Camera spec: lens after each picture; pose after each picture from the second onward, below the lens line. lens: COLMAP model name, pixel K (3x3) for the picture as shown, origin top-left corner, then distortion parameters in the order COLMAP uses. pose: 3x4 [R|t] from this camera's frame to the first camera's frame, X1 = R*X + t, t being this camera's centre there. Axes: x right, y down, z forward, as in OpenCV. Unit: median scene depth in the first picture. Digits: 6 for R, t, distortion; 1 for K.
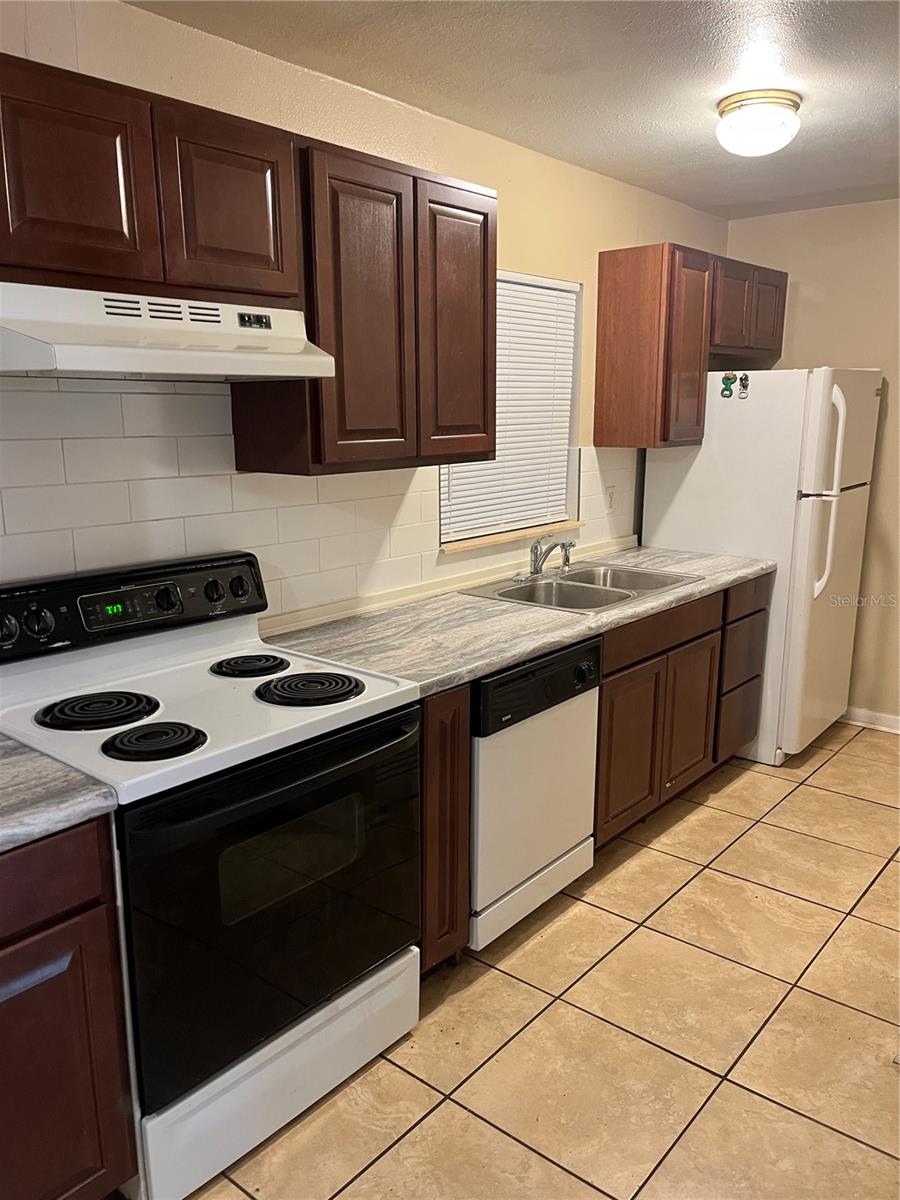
lens RADIAL K [[913.1, 0, 444.9], [0, 913.1, 612.5], [0, 0, 1]] dist [0.041810, -0.017309]
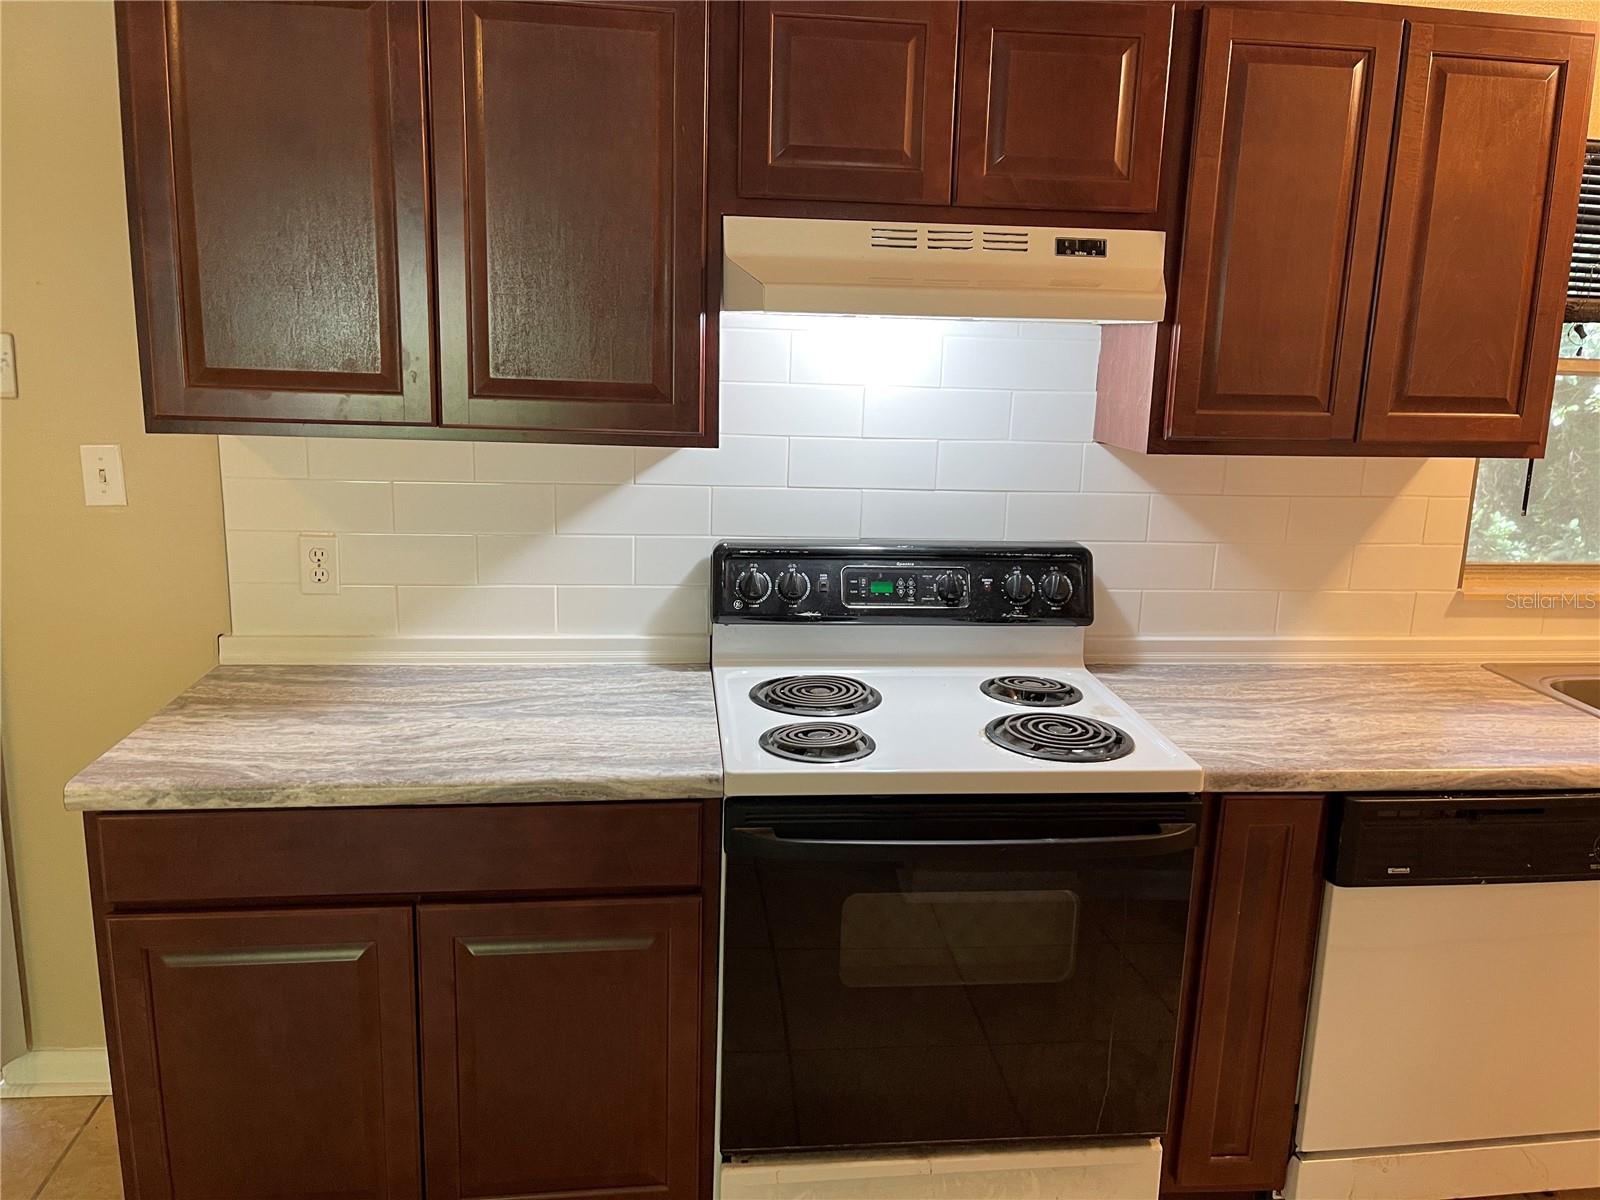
lens RADIAL K [[1210.5, 0, 796.9], [0, 1210.5, 592.7], [0, 0, 1]] dist [0.048220, -0.048137]
pose [[0.724421, 0.173516, -0.667163, 0.315208], [-0.183965, 0.981366, 0.055480, -0.043421], [0.664357, 0.082543, 0.742843, 0.103518]]
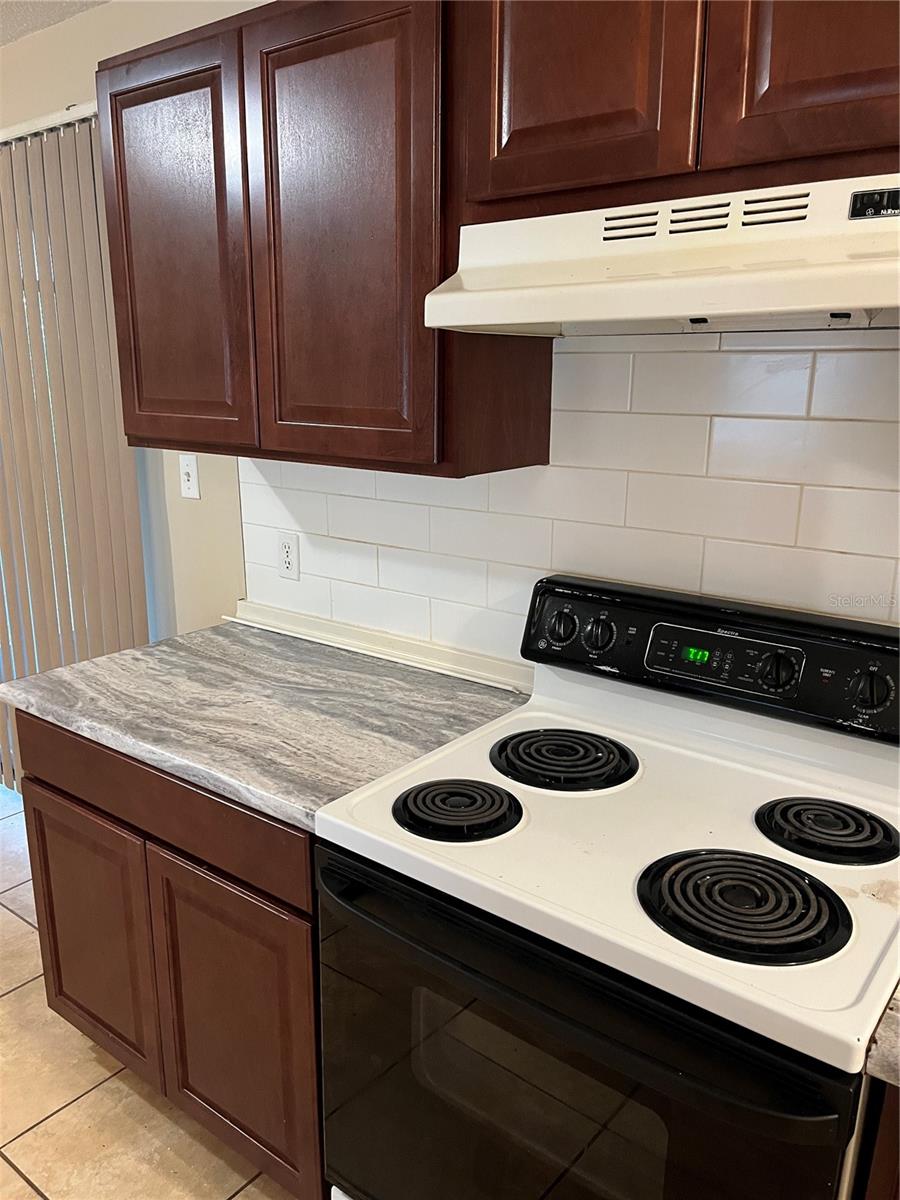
lens RADIAL K [[913.1, 0, 433.8], [0, 913.1, 617.1], [0, 0, 1]] dist [0.041810, -0.017309]
pose [[0.033365, 0.269630, -0.962386, 0.302992], [-0.219701, 0.941347, 0.256119, -0.161202], [0.974997, 0.202892, 0.090646, 0.684049]]
